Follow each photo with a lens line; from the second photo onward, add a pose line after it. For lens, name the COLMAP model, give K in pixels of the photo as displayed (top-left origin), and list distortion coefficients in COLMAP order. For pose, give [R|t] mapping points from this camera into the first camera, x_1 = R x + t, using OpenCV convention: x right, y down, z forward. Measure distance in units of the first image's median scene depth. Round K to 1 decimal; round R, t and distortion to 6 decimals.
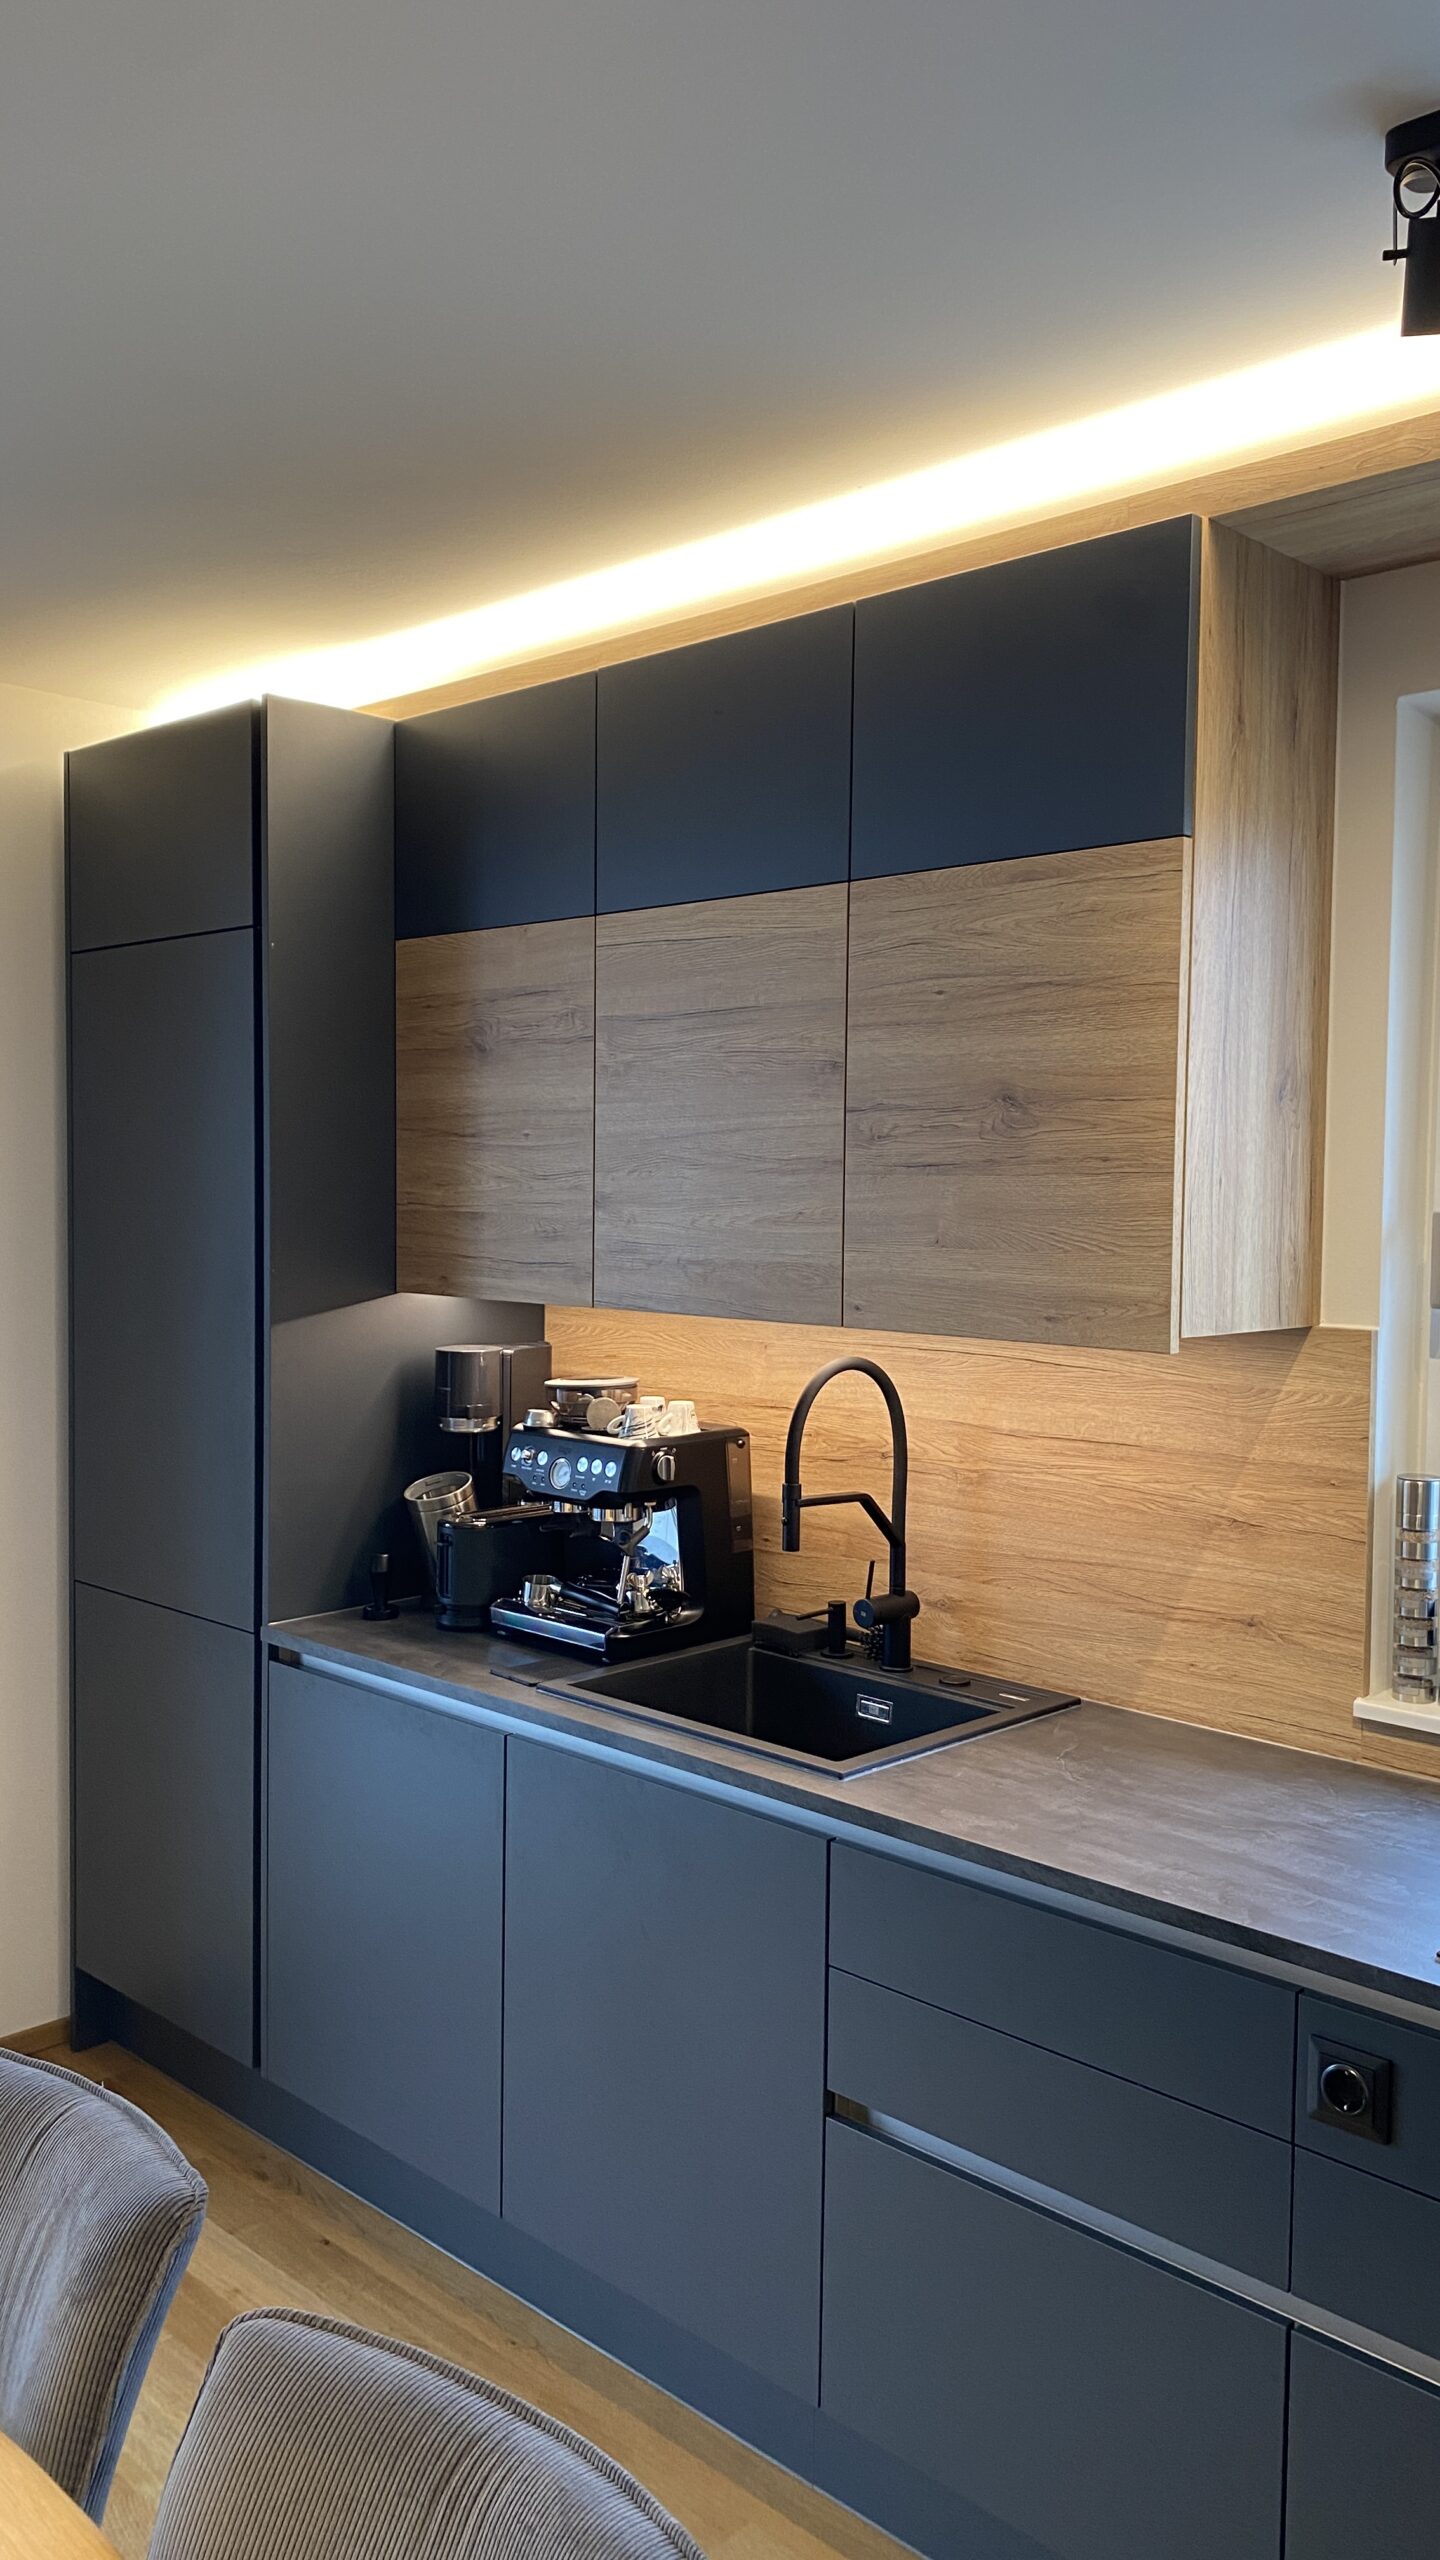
lens RADIAL K [[1944.4, 0, 733.5], [0, 1944.4, 1288.6], [0, 0, 1]] dist [0.173697, -0.438746]
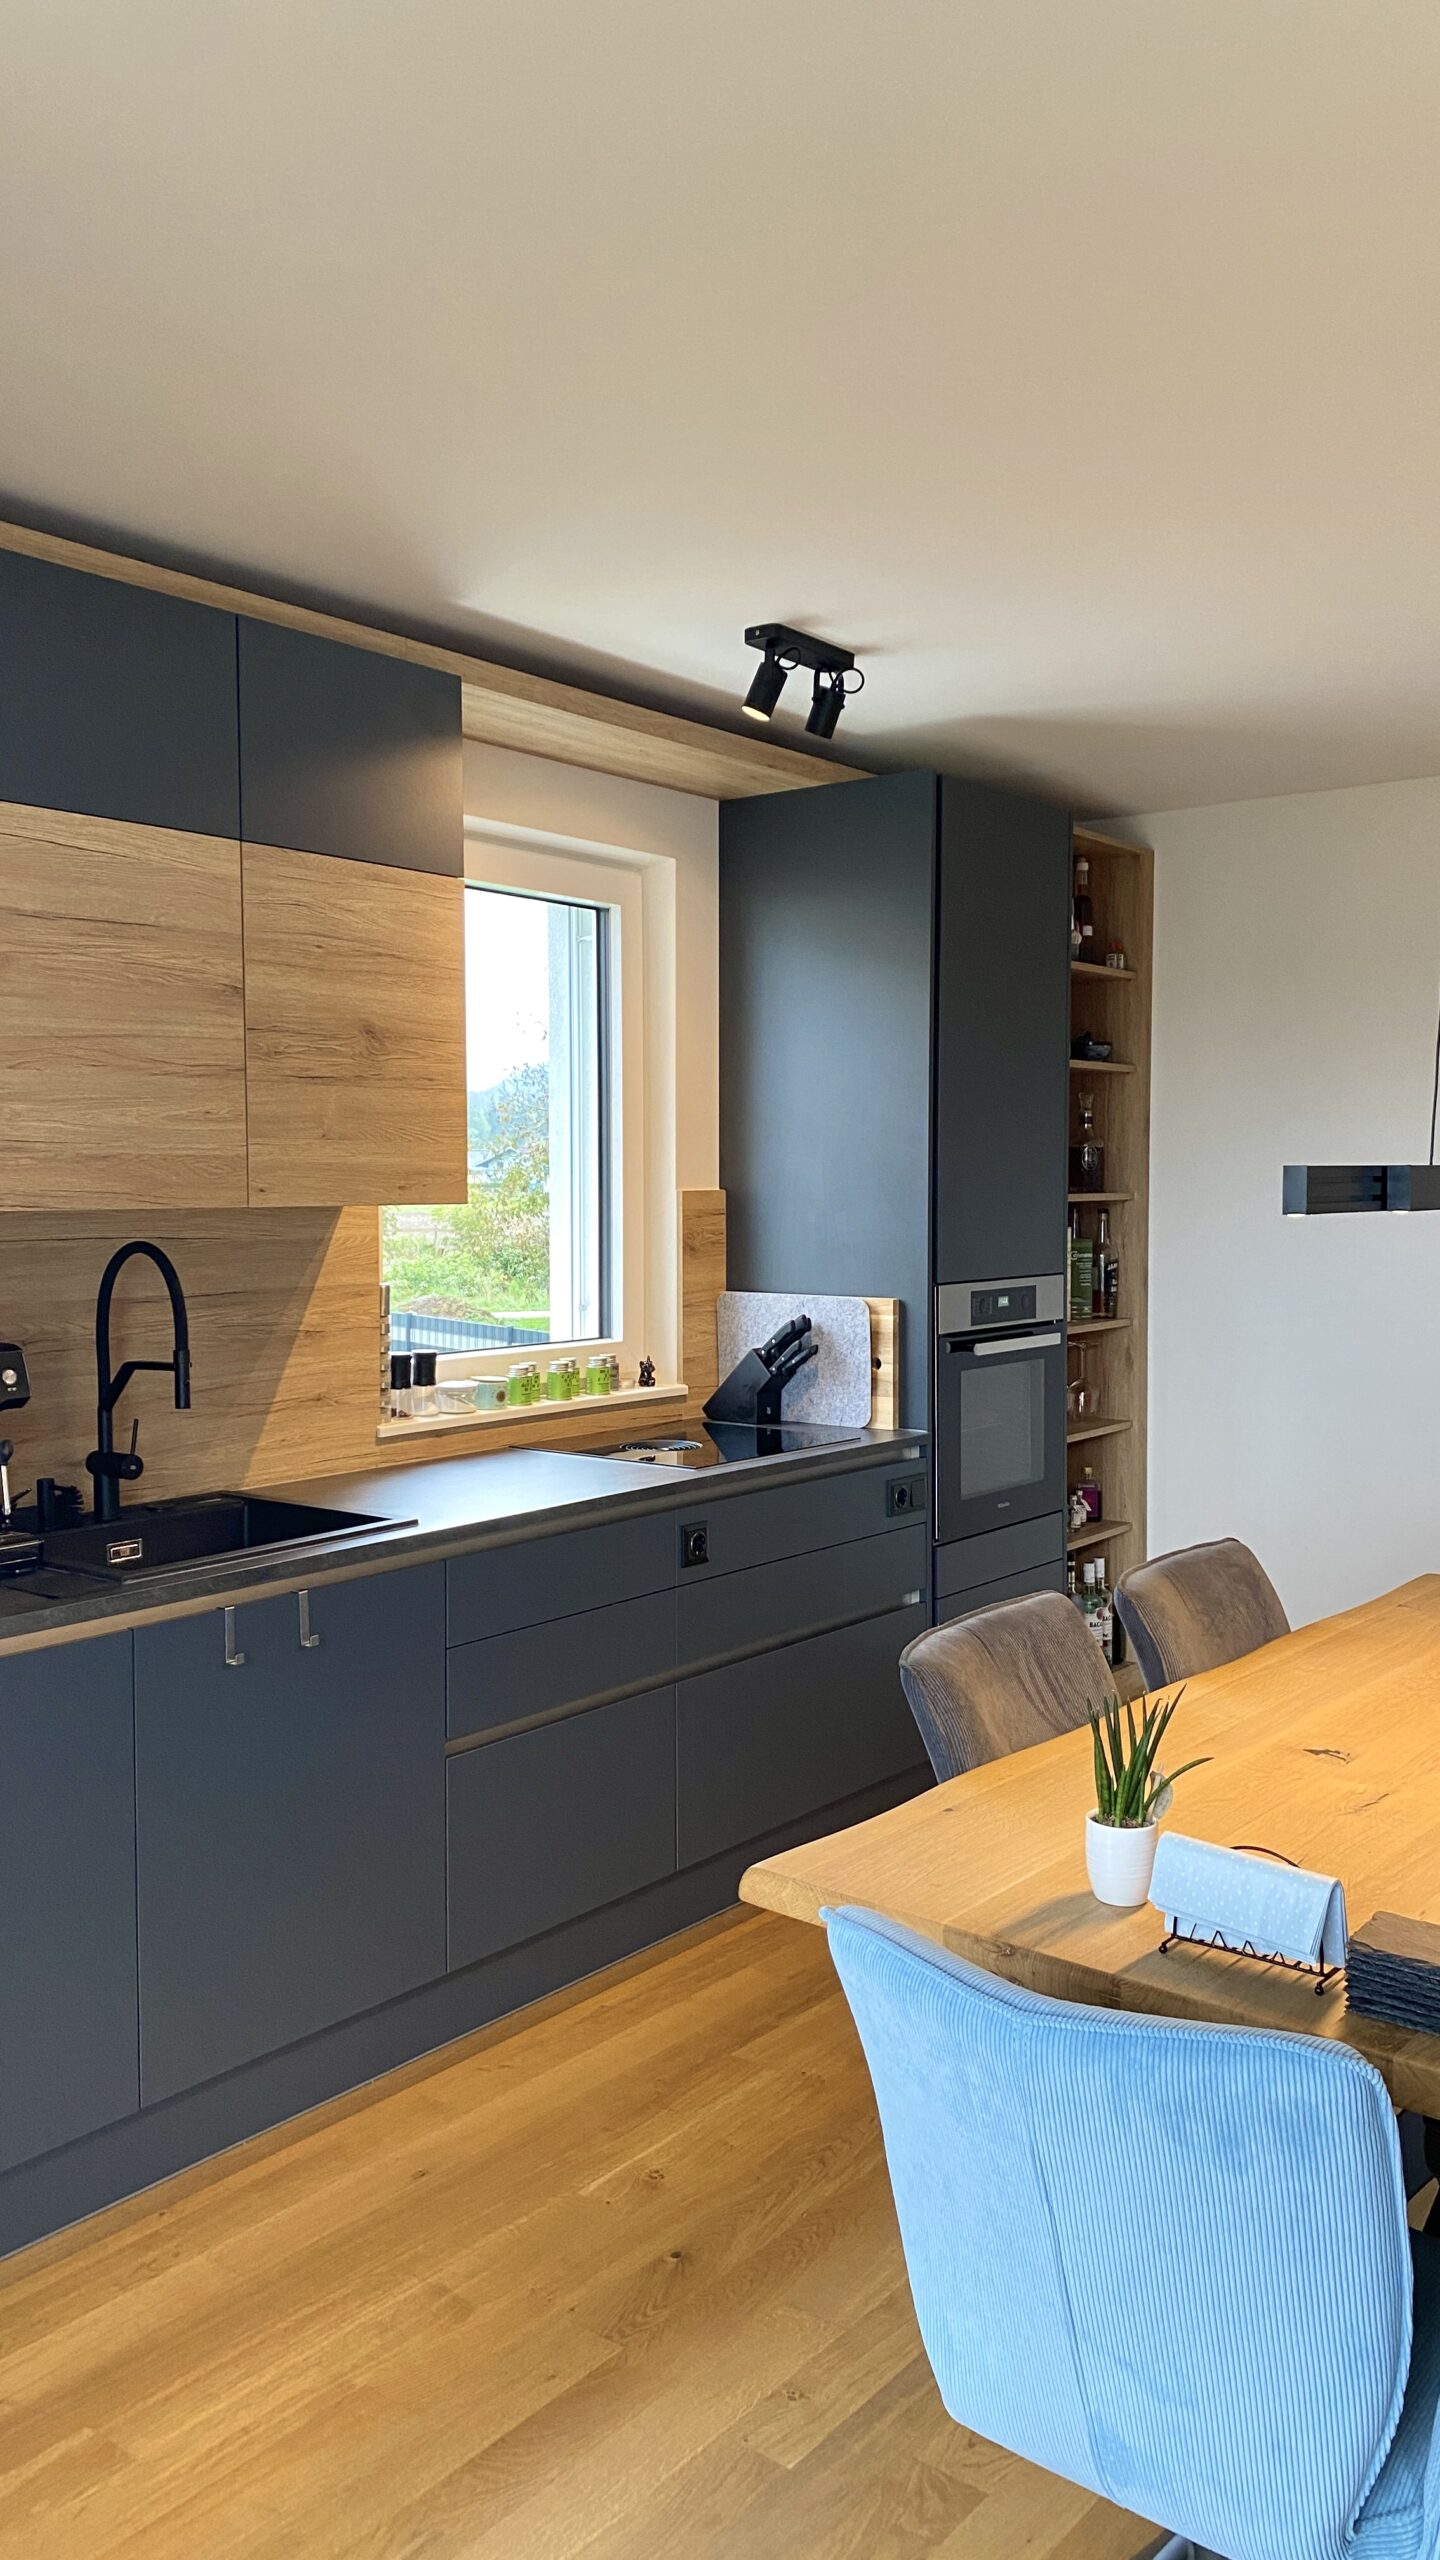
lens RADIAL K [[1938.1, 0, 710.5], [0, 1938.1, 1268.6], [0, 0, 1]] dist [0.181500, -0.432124]
pose [[-0.101558, -0.058737, 0.993094, -1.134998], [0.052496, 0.996548, 0.064310, -0.004880], [-0.993444, 0.058665, -0.098124, 0.796045]]
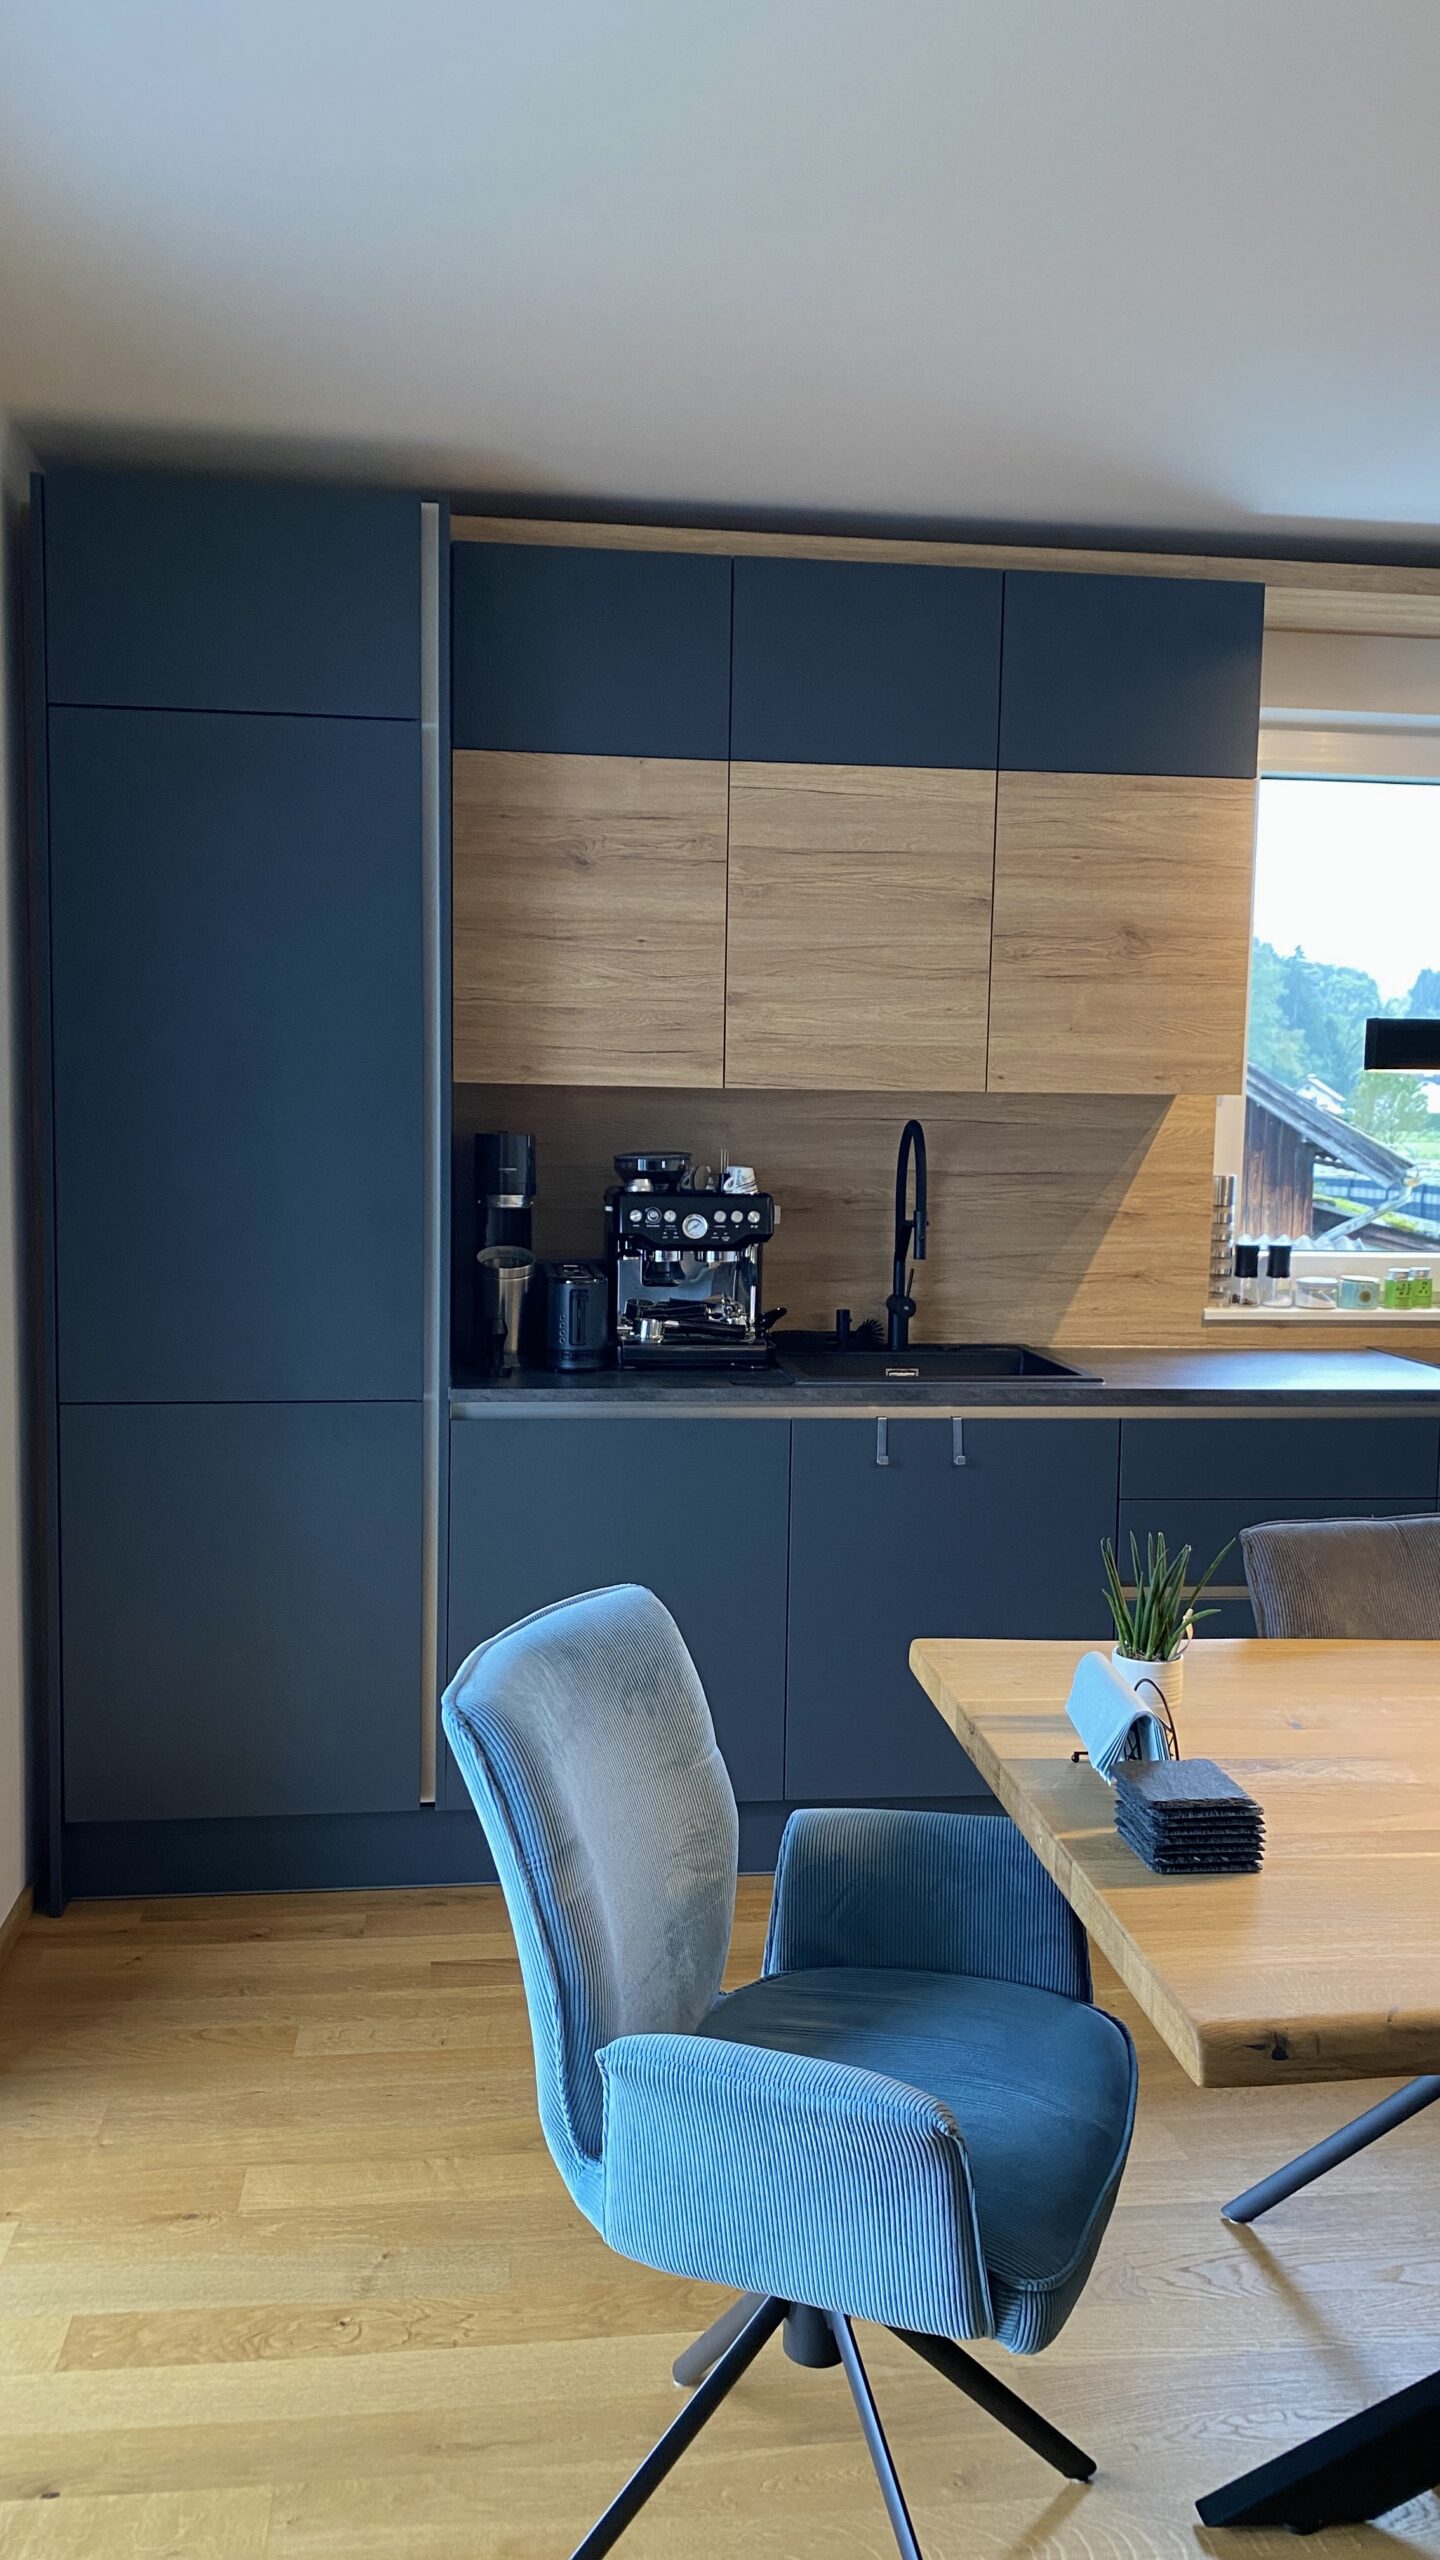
lens RADIAL K [[1938.1, 0, 710.5], [0, 1938.1, 1268.6], [0, 0, 1]] dist [0.181500, -0.432124]
pose [[0.623062, -0.067212, 0.779279, -1.119610], [0.031011, 0.997641, 0.061251, 0.052674], [-0.781557, -0.013997, 0.623676, 0.263142]]
